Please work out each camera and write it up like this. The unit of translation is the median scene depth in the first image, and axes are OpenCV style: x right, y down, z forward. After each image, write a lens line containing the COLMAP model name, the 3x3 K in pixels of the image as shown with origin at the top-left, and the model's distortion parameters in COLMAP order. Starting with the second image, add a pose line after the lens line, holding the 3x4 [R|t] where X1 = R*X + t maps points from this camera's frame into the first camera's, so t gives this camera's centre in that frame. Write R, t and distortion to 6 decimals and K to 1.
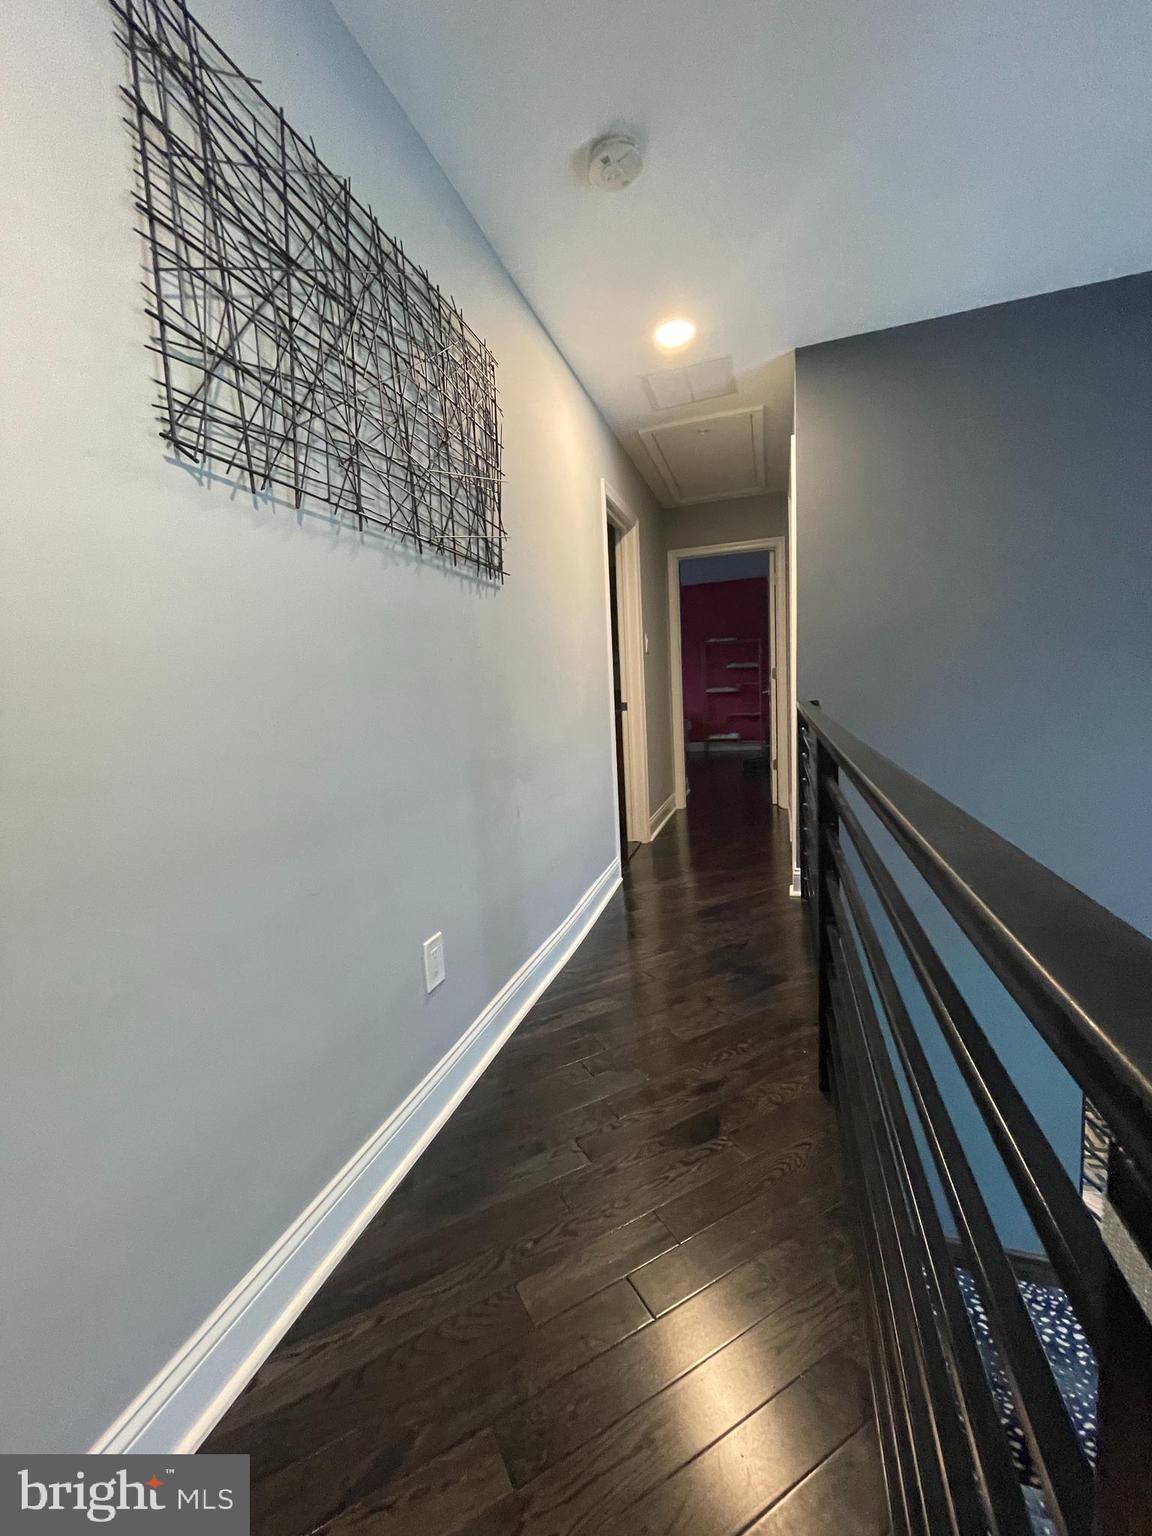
lens RADIAL K [[622.2, 0, 578.0], [0, 622.2, 760.6], [0, 0, 1]] dist [-0.001340, -0.000275]
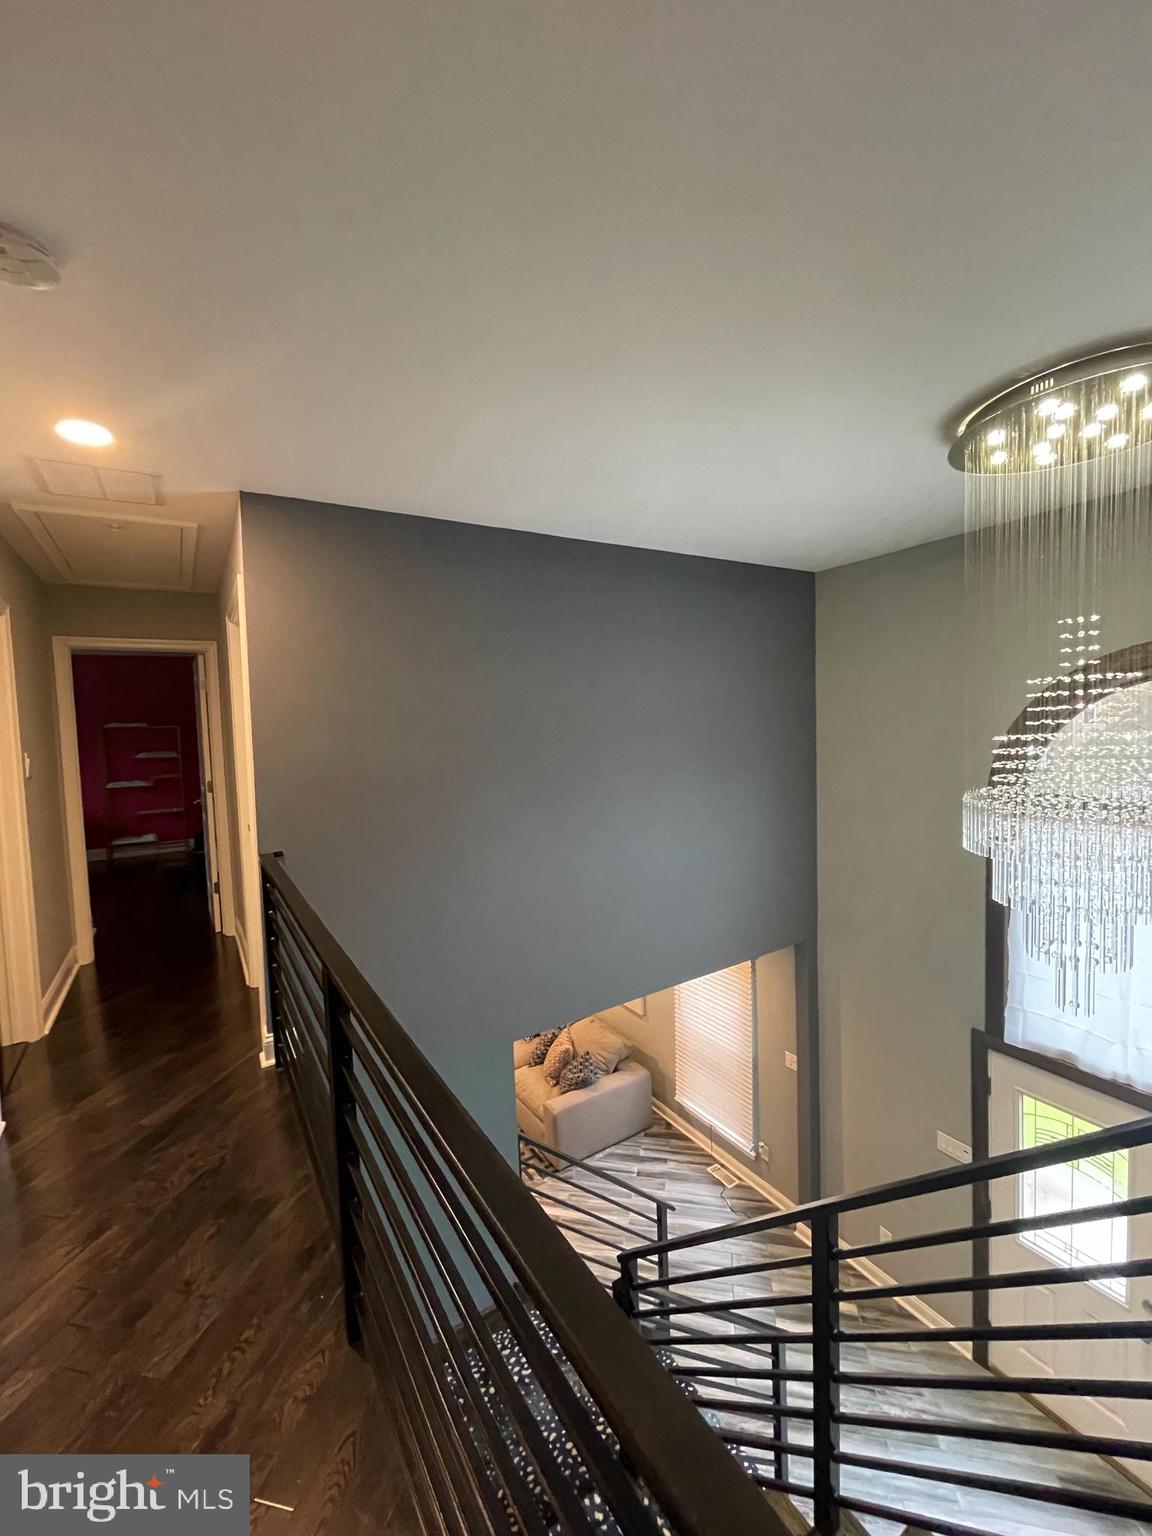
lens RADIAL K [[622.2, 0, 578.0], [0, 622.2, 760.6], [0, 0, 1]] dist [-0.001340, -0.000275]
pose [[0.647705, -0.012045, 0.761796, -0.042548], [0.090307, 0.994040, -0.061065, -0.126299], [-0.756521, 0.108347, 0.644932, 0.025446]]
